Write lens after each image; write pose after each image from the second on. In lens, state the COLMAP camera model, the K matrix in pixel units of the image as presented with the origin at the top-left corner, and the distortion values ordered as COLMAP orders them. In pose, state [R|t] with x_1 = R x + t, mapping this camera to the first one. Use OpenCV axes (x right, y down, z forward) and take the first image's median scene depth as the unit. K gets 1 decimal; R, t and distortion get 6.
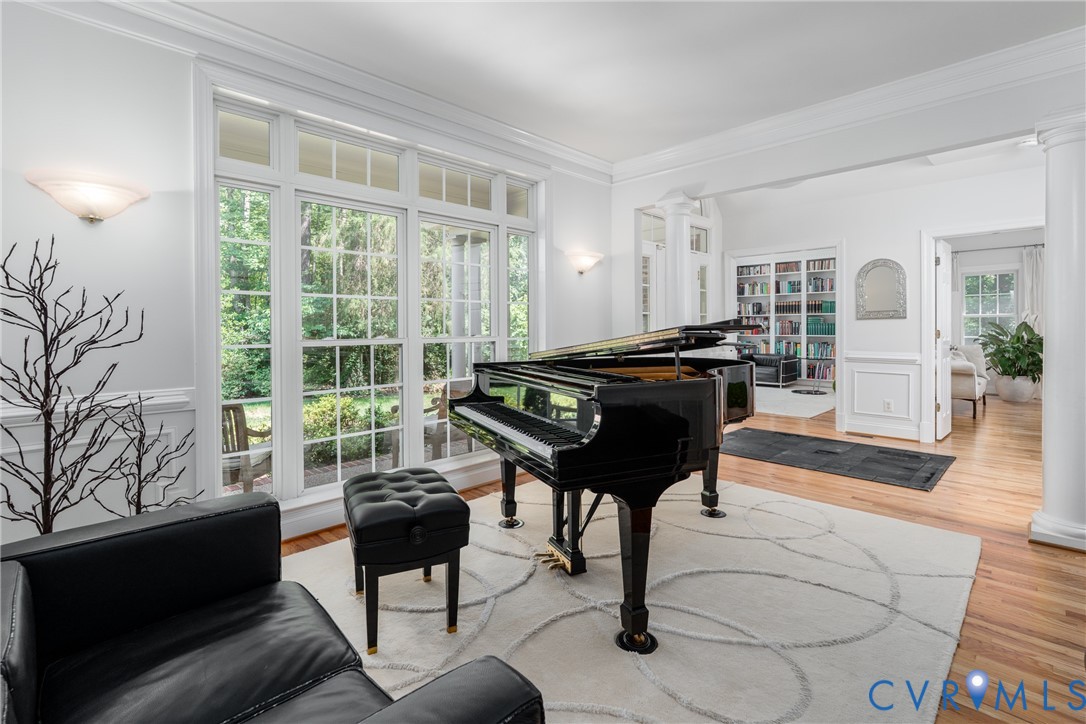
lens RADIAL K [[482.7, 0, 550.3], [0, 482.7, 336.2], [0, 0, 1]] dist [-0.006299, 0.002839]
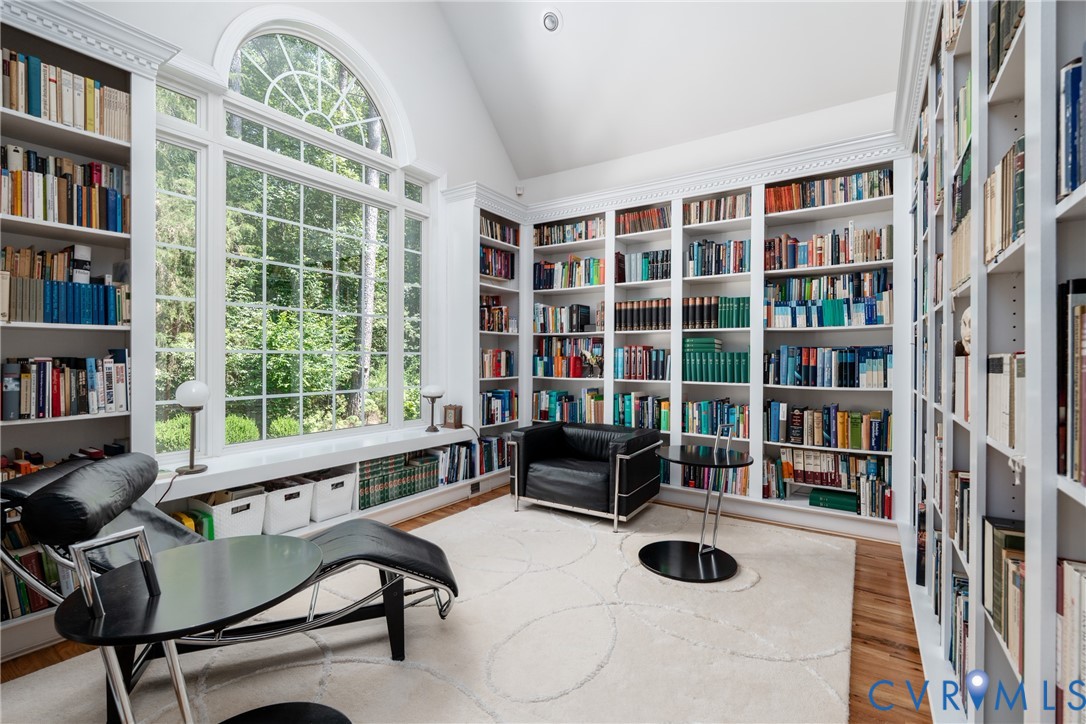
lens RADIAL K [[482.7, 0, 542.4], [0, 482.7, 363.0], [0, 0, 1]] dist [-0.006299, 0.002839]
pose [[0.978745, 0.011512, 0.204757, 0.321814], [-0.009311, 0.999888, -0.011712, -0.011346], [-0.204869, 0.009557, 0.978743, 0.604626]]
